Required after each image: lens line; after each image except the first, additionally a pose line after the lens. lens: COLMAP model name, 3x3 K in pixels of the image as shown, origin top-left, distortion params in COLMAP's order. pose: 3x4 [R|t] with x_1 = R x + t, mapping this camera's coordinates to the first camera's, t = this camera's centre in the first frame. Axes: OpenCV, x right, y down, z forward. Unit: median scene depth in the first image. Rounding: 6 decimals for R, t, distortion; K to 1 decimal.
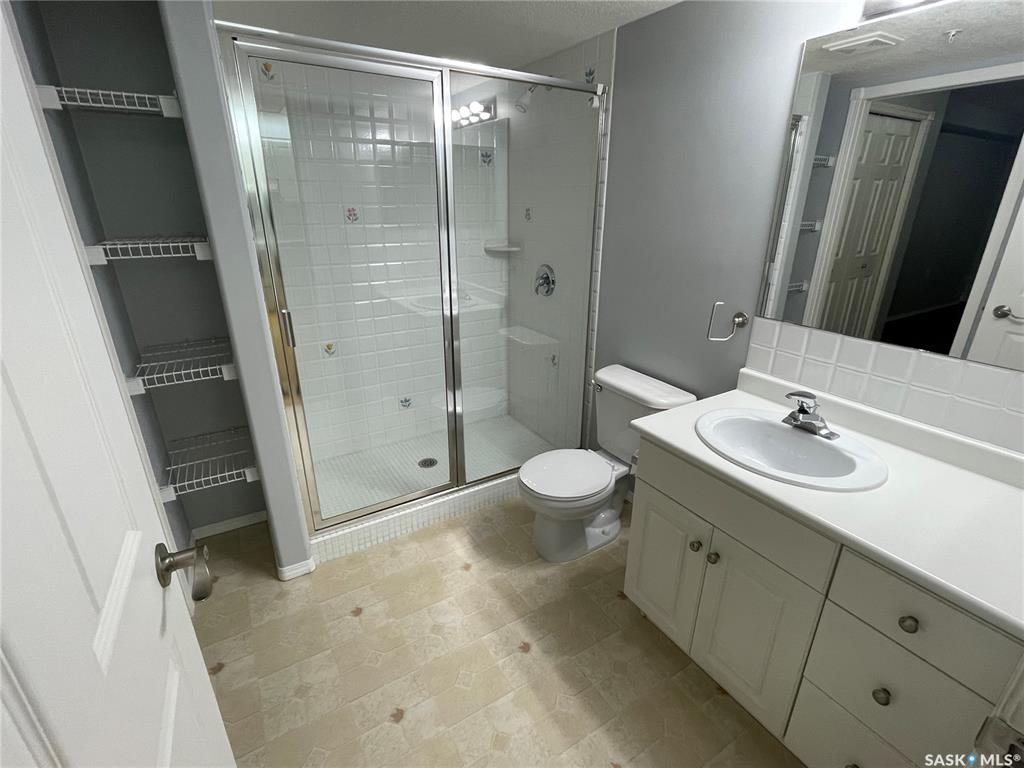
lens RADIAL K [[478.7, 0, 510.9], [0, 478.7, 381.6], [0, 0, 1]] dist [0.003584, 0.000216]
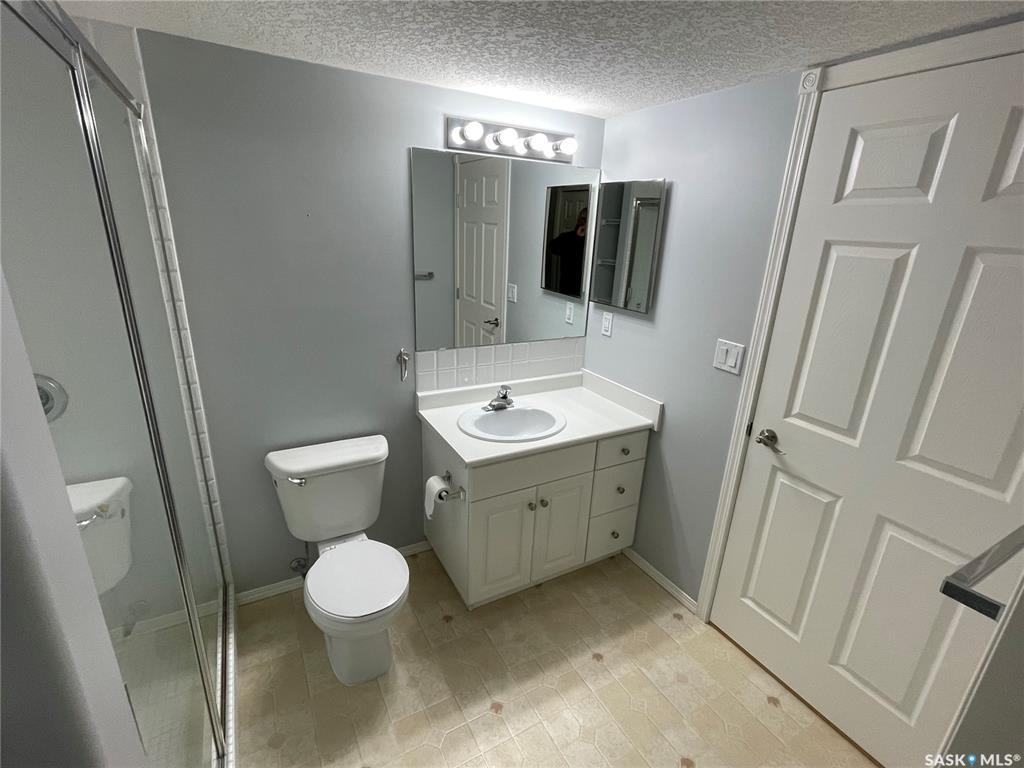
lens RADIAL K [[478.7, 0, 509.1], [0, 478.7, 387.1], [0, 0, 1]] dist [0.003584, 0.000216]
pose [[0.046017, -0.323956, 0.944952, -0.790115], [0.316607, 0.901915, 0.293784, -0.390553], [-0.947440, 0.285660, 0.144070, 0.700312]]
